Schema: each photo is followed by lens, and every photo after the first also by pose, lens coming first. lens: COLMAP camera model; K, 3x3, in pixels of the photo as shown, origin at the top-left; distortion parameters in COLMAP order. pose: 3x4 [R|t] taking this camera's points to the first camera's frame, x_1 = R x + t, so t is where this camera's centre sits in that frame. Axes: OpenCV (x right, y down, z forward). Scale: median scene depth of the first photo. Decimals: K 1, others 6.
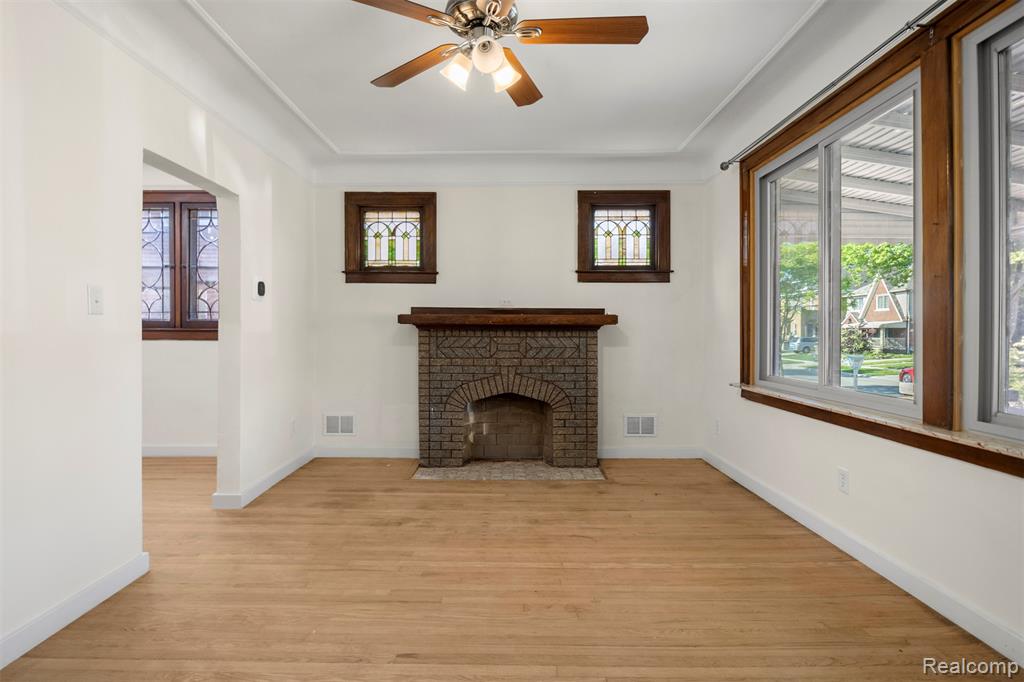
lens RADIAL K [[517.0, 0, 505.4], [0, 517.0, 330.3], [0, 0, 1]] dist [-0.001070, -0.000706]
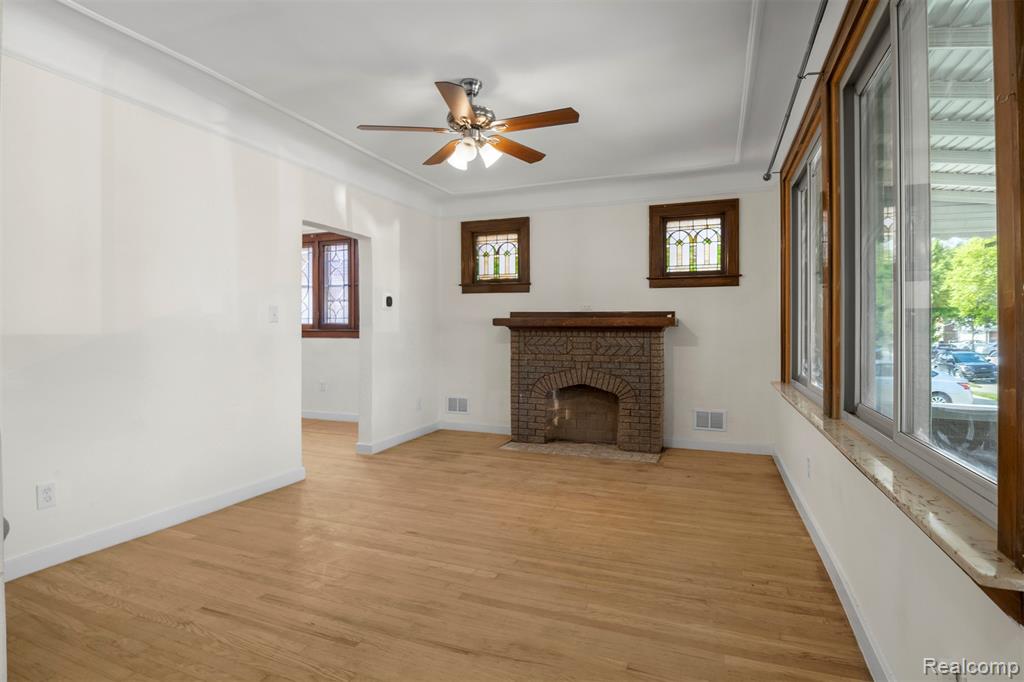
lens RADIAL K [[523.9, 0, 511.1], [0, 523.9, 334.1], [0, 0, 1]] dist [-0.005576, -0.000820]
pose [[0.934936, 0.003275, -0.354802, 0.276433], [-0.000180, 0.999962, 0.008757, -0.003670], [0.354817, -0.008124, 0.934901, -0.171243]]
